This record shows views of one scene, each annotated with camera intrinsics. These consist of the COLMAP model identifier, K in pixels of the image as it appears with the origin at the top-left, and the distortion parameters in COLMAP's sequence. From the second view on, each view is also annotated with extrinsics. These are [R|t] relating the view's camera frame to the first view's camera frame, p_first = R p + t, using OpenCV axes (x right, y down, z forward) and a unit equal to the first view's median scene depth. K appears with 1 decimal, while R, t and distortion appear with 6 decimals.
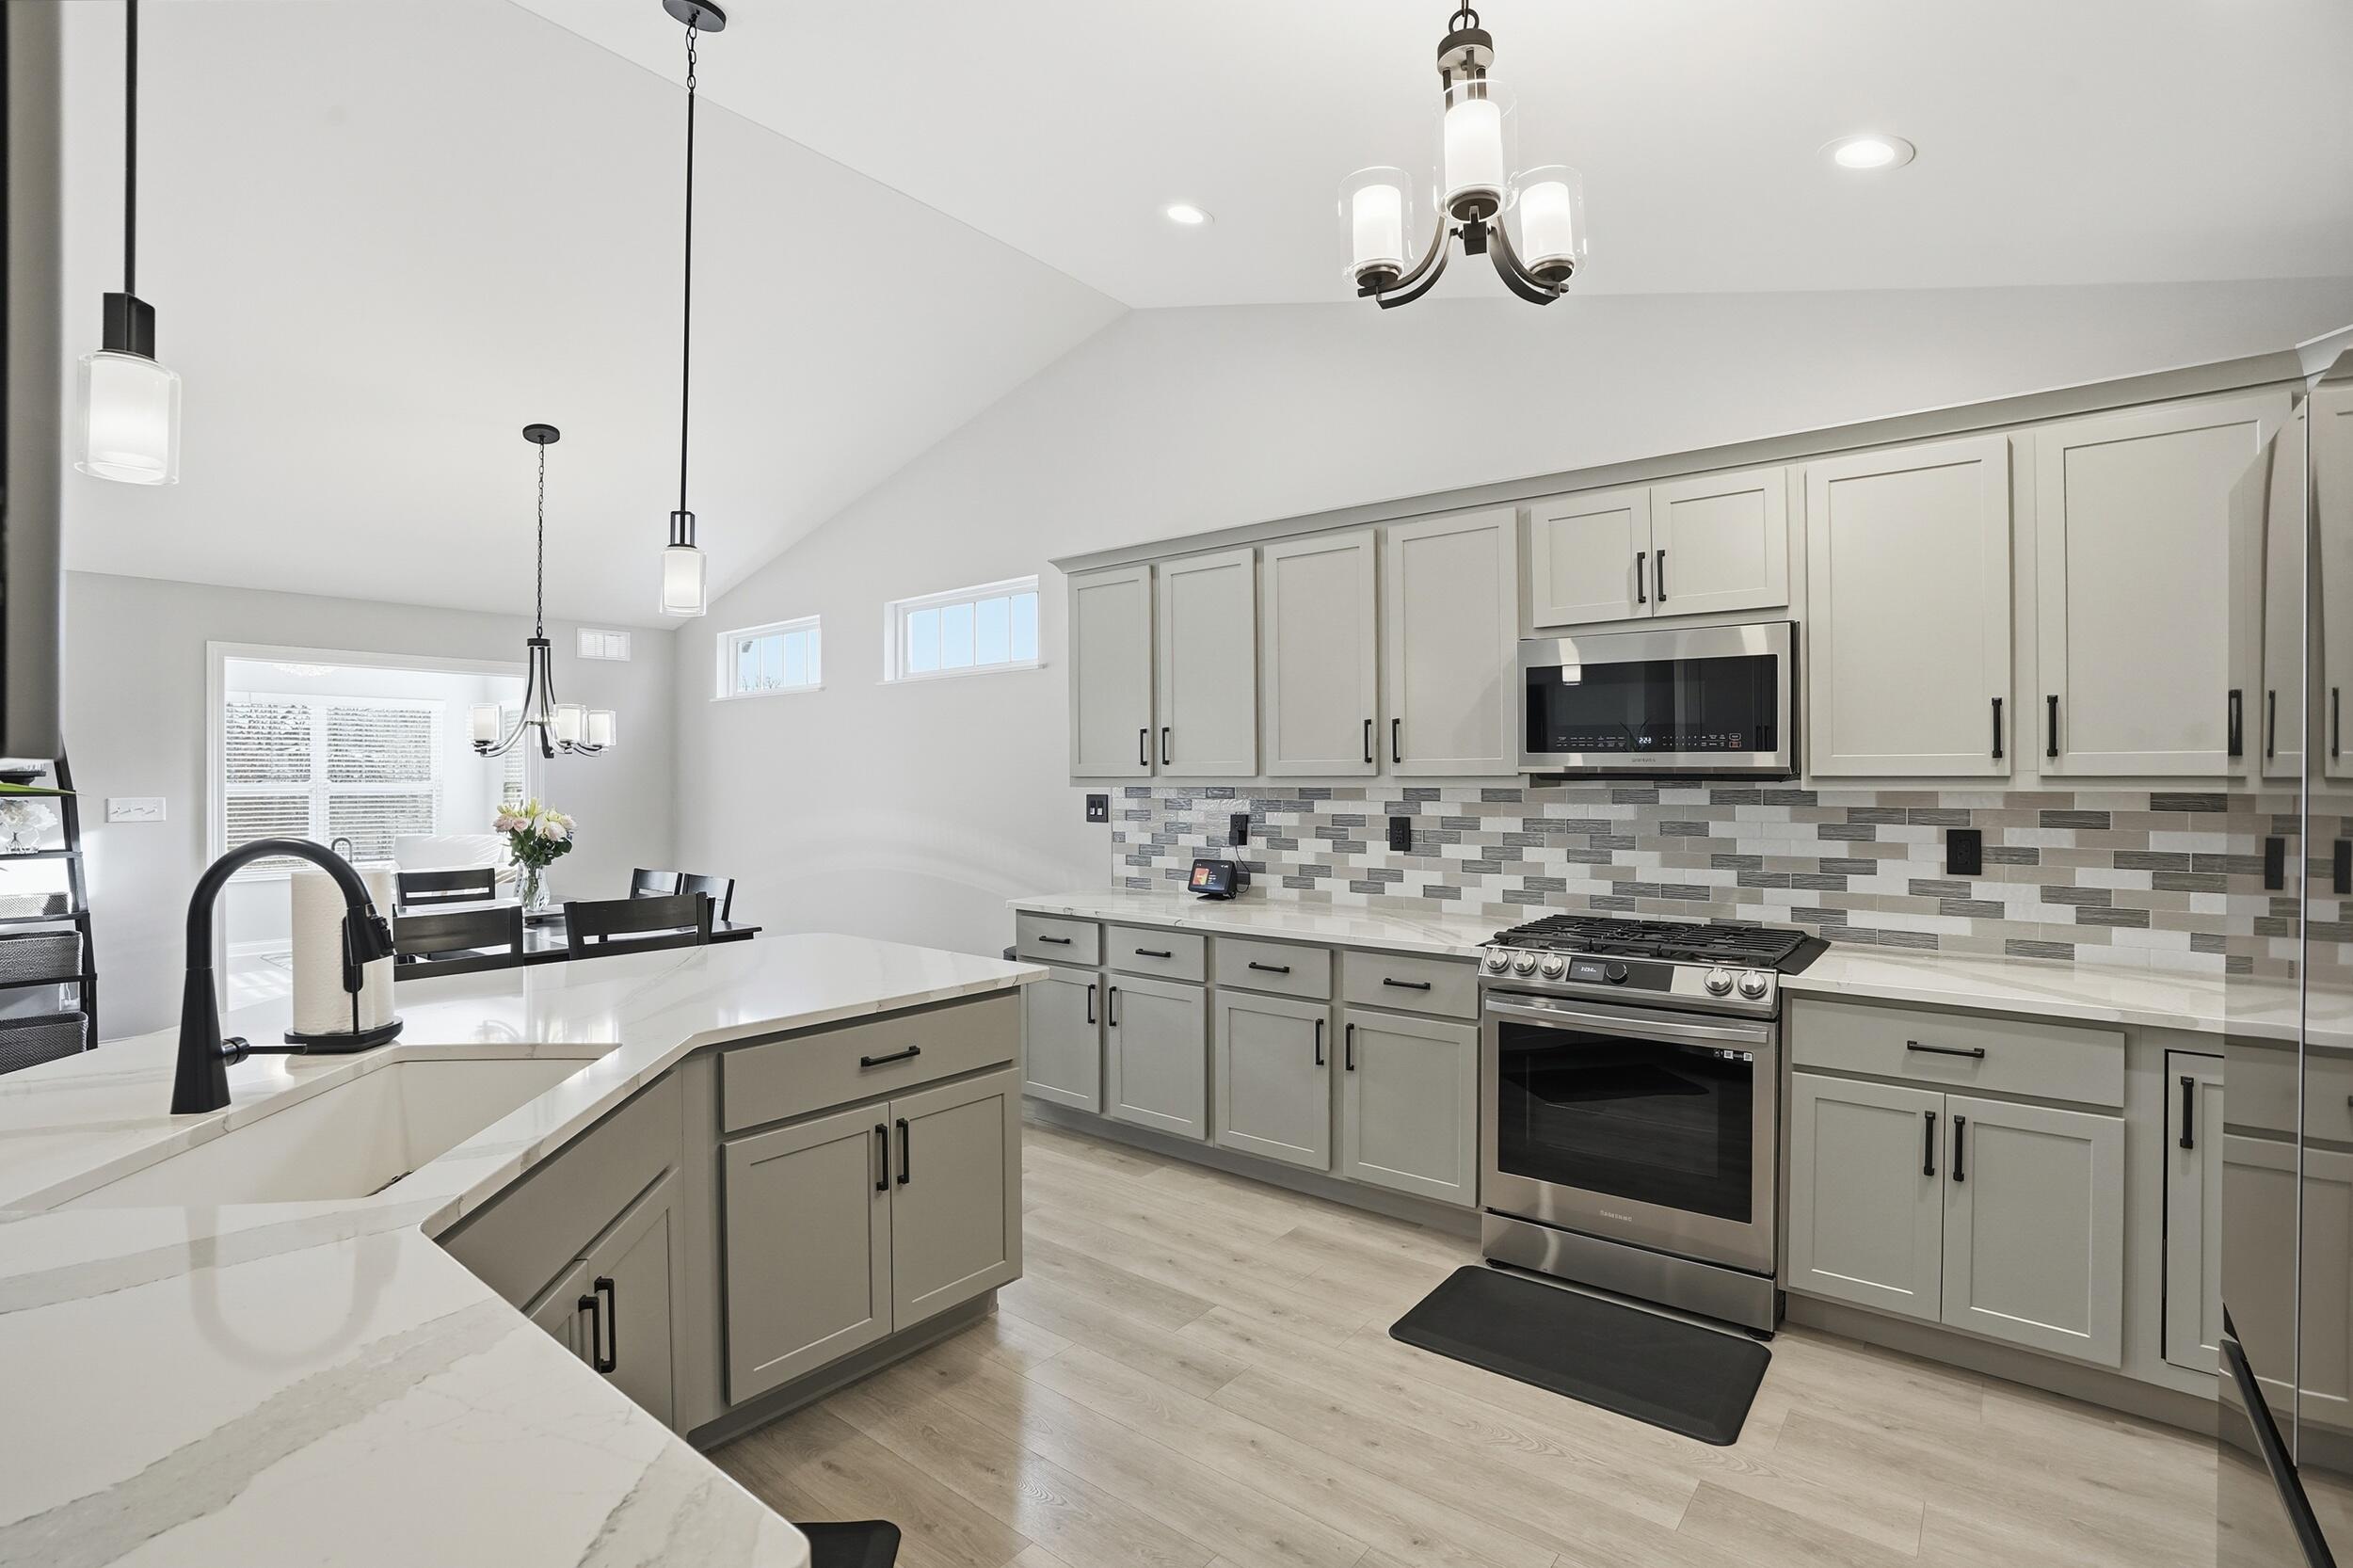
lens RADIAL K [[1117.1, 0, 1131.1], [0, 1117.1, 775.9], [0, 0, 1]] dist [-0.021040, -0.000090]
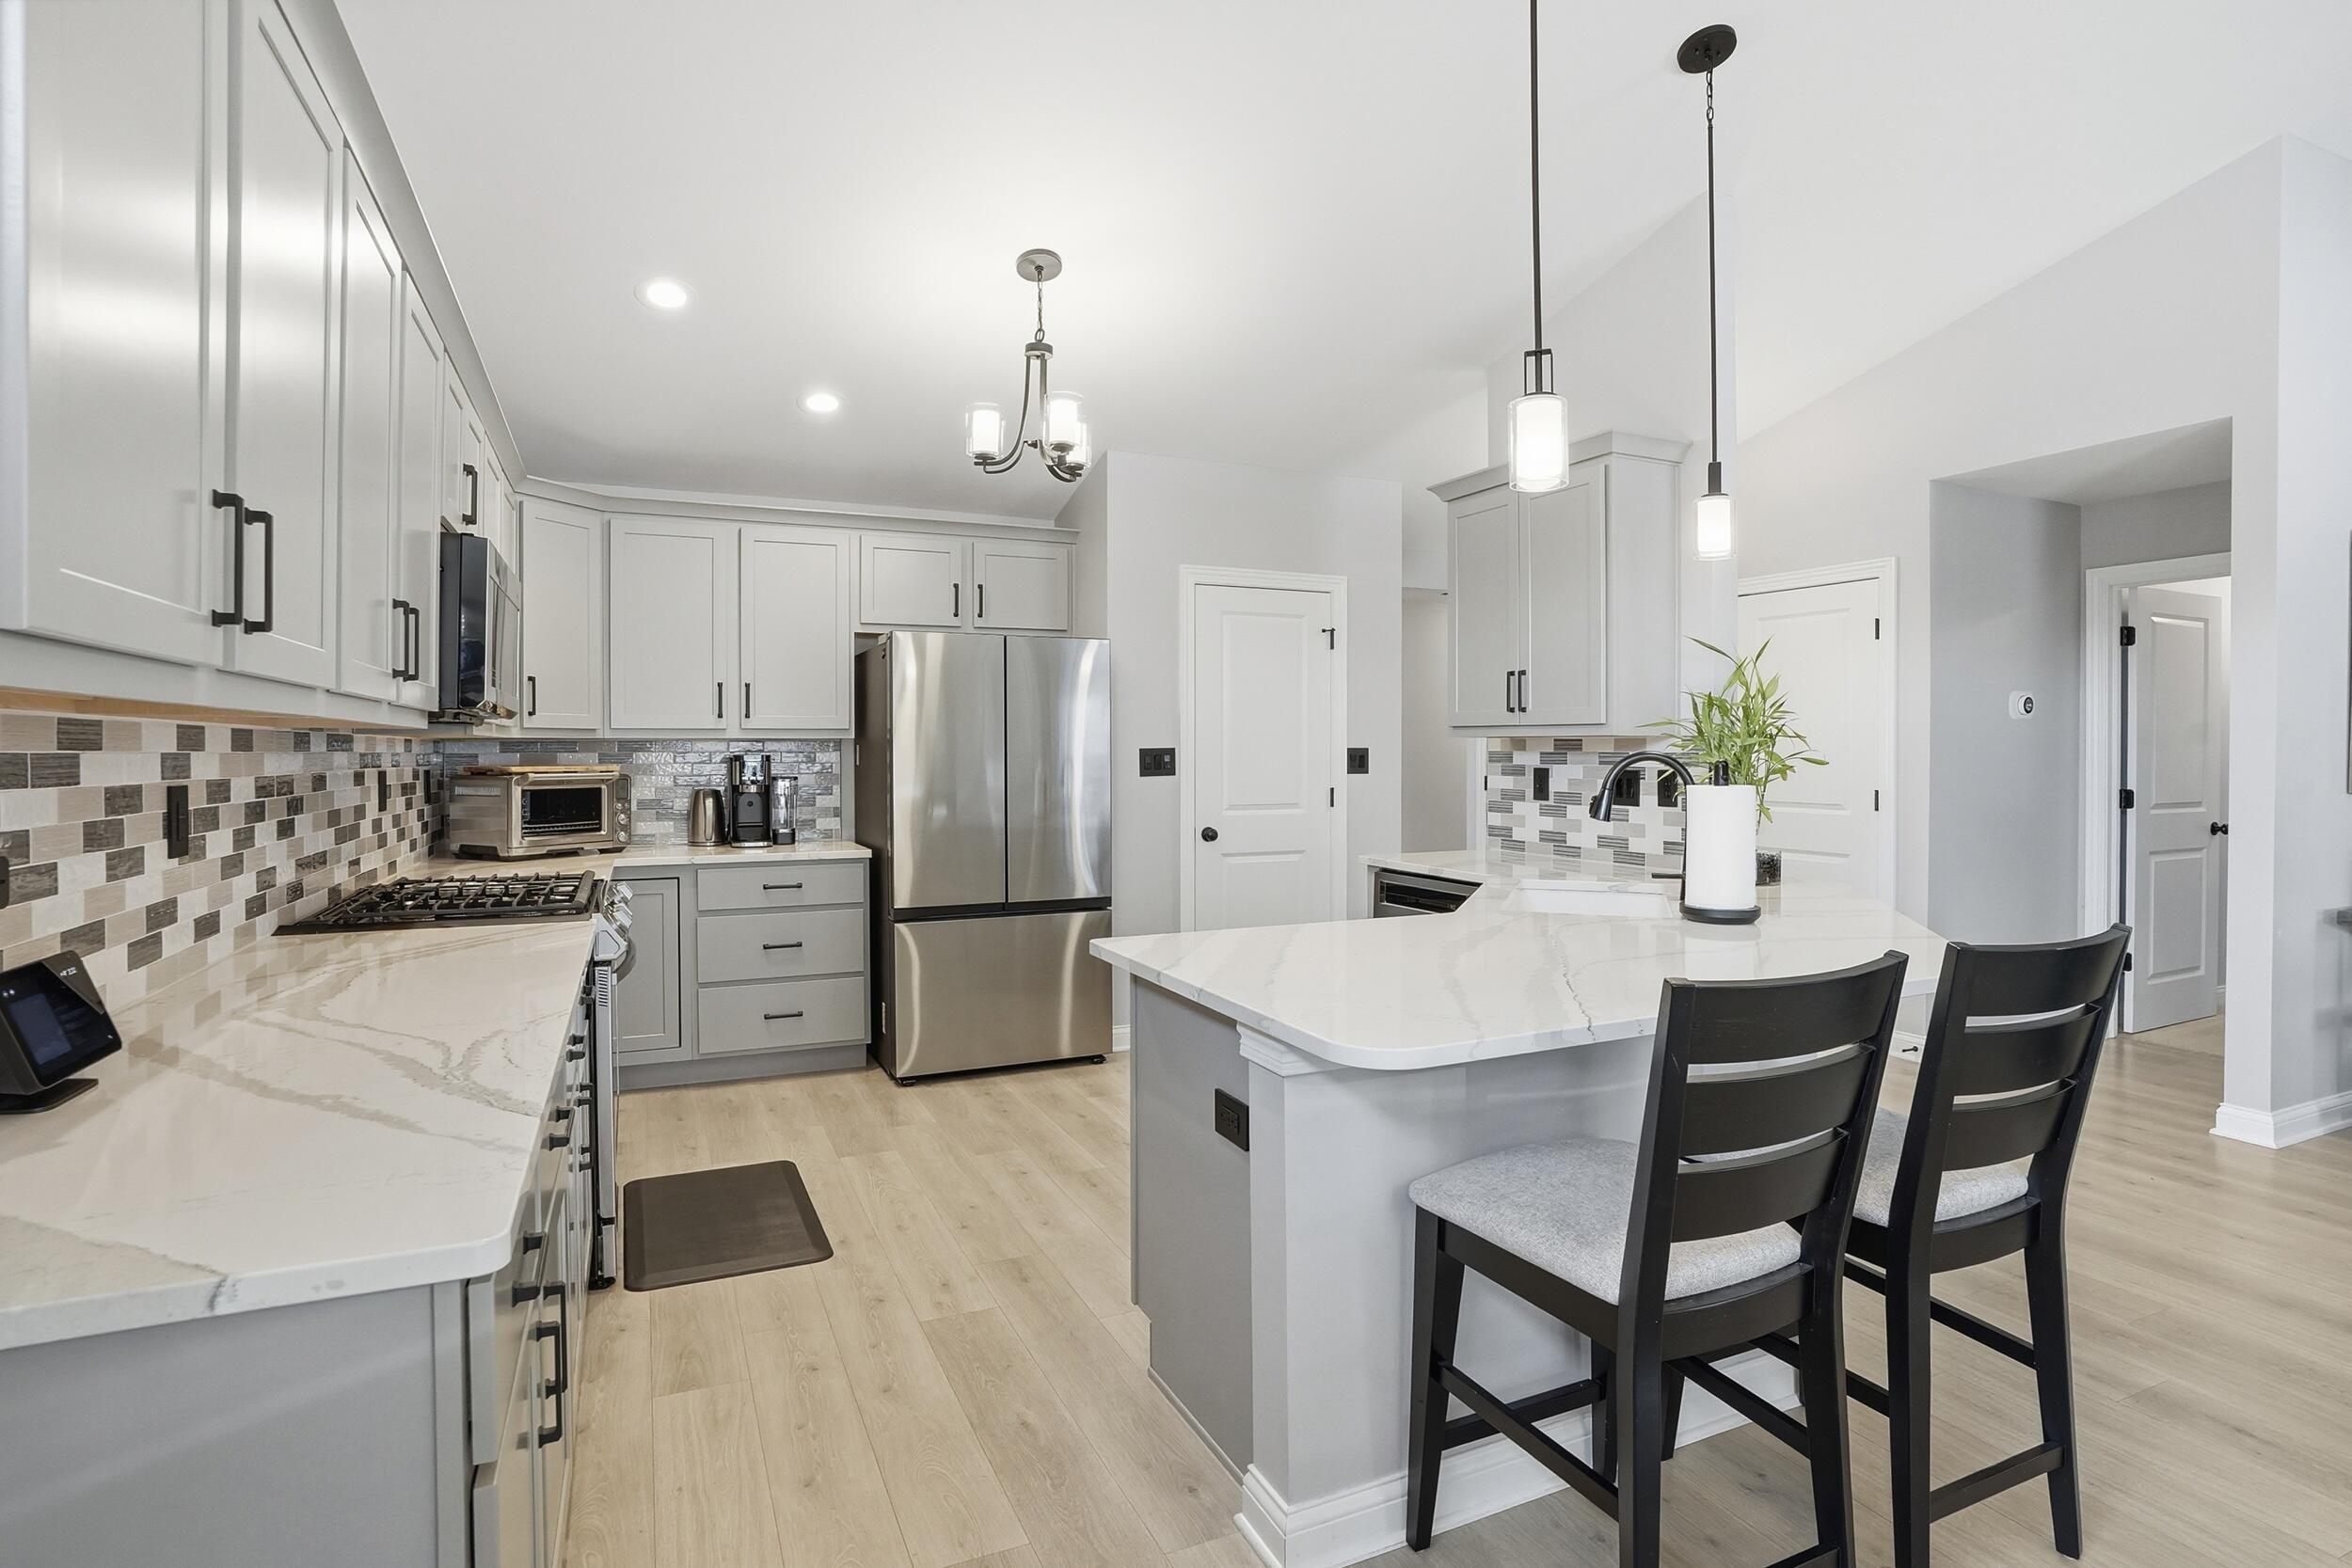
lens RADIAL K [[1135.3, 0, 1172.2], [0, 1135.3, 763.7], [0, 0, 1]] dist [-0.047842, 0.002537]
pose [[-0.906680, 0.009337, 0.421716, -0.498291], [0.014706, 0.999847, 0.009481, 0.039383], [-0.421563, 0.014798, -0.906678, 1.798653]]
